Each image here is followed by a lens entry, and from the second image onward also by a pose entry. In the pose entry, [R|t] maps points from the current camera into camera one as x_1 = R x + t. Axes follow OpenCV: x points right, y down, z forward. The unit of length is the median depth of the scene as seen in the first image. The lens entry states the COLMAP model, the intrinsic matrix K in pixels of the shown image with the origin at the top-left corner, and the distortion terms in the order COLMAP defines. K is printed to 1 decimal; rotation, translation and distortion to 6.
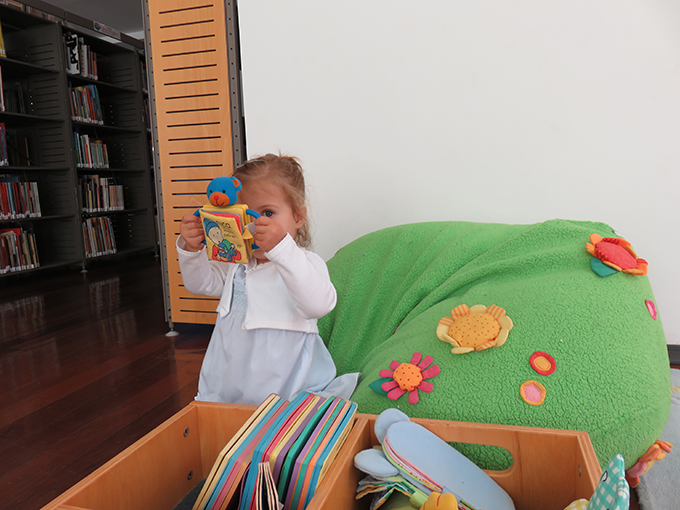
lens RADIAL K [[501.6, 0, 343.9], [0, 501.6, 255.3], [0, 0, 1]] dist [0.008945, -0.021928]
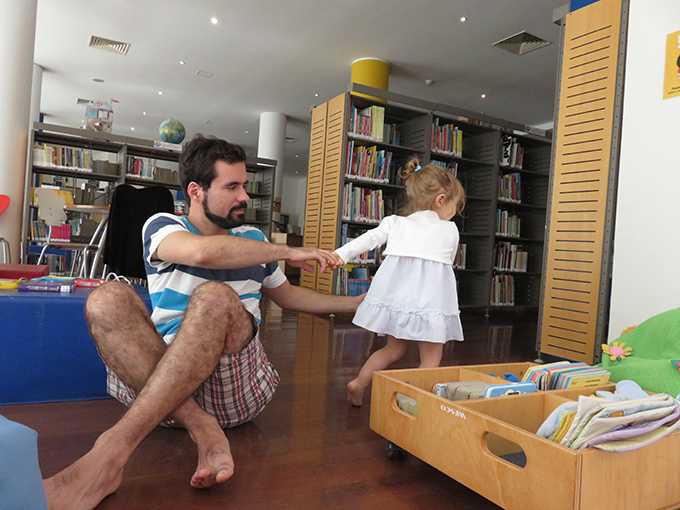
lens RADIAL K [[501.6, 0, 330.1], [0, 501.6, 246.3], [0, 0, 1]] dist [0.008945, -0.021928]
pose [[0.692594, 0.078530, -0.717040, 0.102041], [-0.188553, 0.979204, -0.074883, 0.029090], [0.696248, 0.187064, 0.692998, -0.185512]]
